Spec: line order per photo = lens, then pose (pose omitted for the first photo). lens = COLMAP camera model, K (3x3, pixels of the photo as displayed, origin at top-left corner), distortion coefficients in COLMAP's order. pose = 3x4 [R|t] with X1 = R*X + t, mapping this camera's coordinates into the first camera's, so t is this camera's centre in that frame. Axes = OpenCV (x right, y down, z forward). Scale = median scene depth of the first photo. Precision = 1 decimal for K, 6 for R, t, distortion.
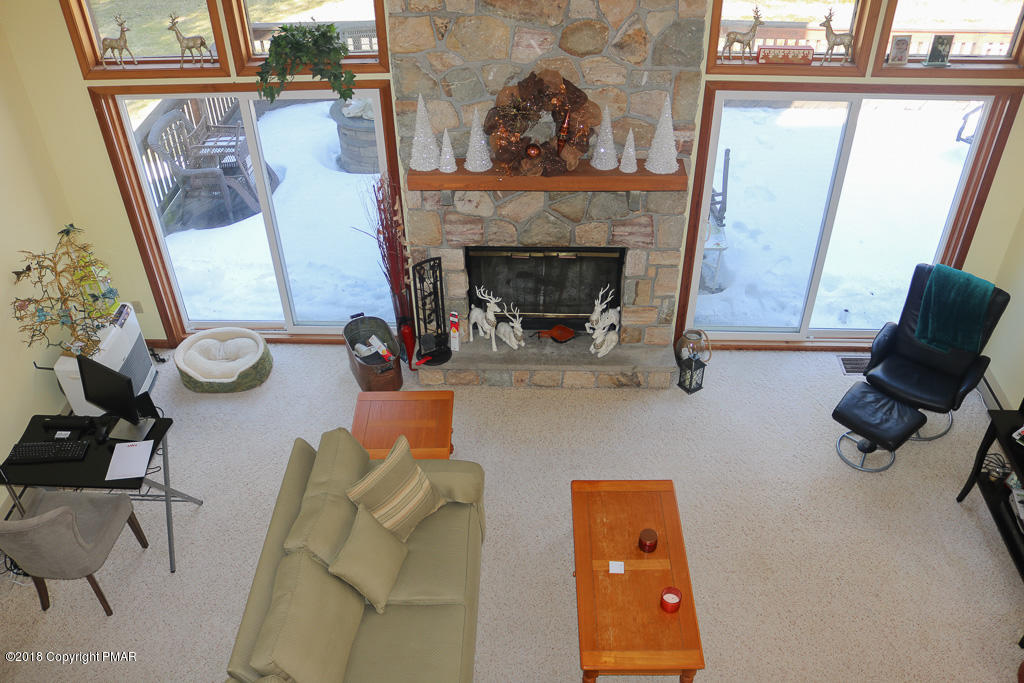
lens RADIAL K [[896.0, 0, 512.0], [0, 896.0, 341.5], [0, 0, 1]] dist [-0.150771, 0.128652]
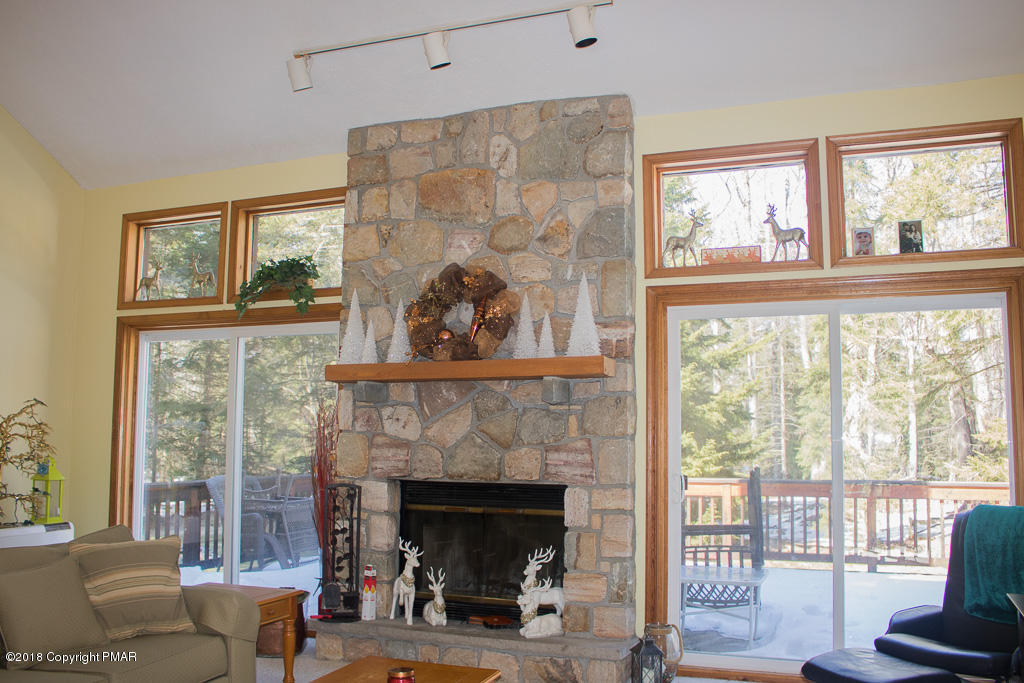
lens RADIAL K [[924.0, 0, 509.8], [0, 924.0, 354.0], [0, 0, 1]] dist [-0.150781, 0.132722]
pose [[0.942755, -0.014121, -0.333187, 0.380553], [-0.224605, 0.711634, -0.665680, 0.402456], [0.246508, 0.702408, 0.667725, 0.343872]]
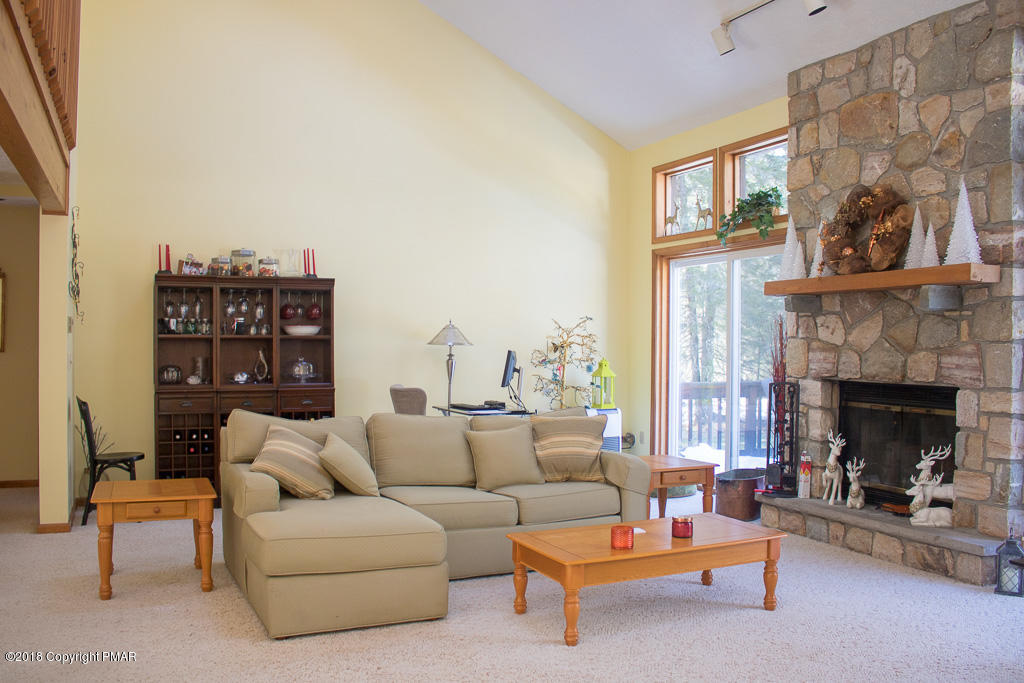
lens RADIAL K [[896.0, 0, 512.0], [0, 896.0, 341.5], [0, 0, 1]] dist [-0.150771, 0.128652]
pose [[0.439440, 0.012658, -0.898183, 0.722543], [-0.576624, 0.770665, -0.271255, 0.352400], [0.688765, 0.637114, 0.345960, 0.394185]]
